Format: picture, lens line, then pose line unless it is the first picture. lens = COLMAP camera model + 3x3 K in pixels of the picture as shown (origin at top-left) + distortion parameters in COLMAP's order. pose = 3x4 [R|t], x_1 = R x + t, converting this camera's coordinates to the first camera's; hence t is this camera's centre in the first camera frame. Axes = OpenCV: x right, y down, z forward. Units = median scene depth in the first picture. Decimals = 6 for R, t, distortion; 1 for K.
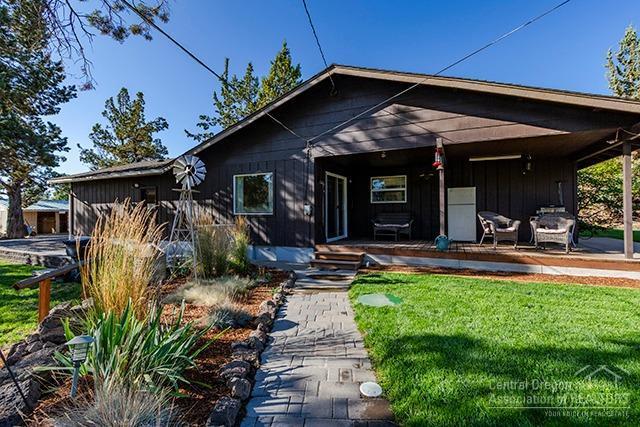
lens RADIAL K [[288.9, 0, 319.8], [0, 288.9, 213.2], [0, 0, 1]] dist [0.003068, 0.000108]
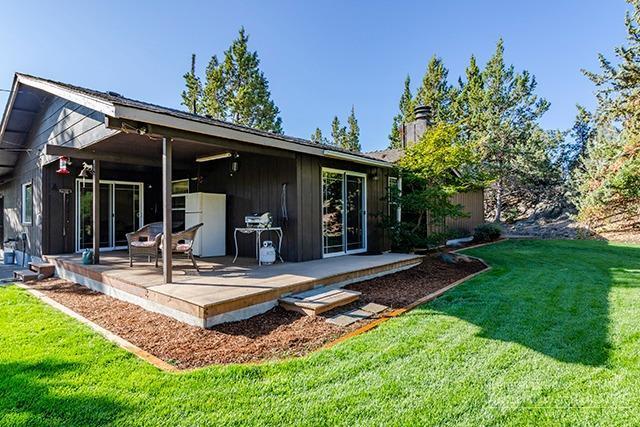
lens RADIAL K [[345.8, 0, 319.9], [0, 345.8, 213.1], [0, 0, 1]] dist [-0.001728, -0.000074]
pose [[0.968518, -0.005244, -0.248887, 0.908945], [0.000615, 0.999825, -0.018671, -0.008616], [0.248941, 0.017930, 0.968353, 0.085615]]
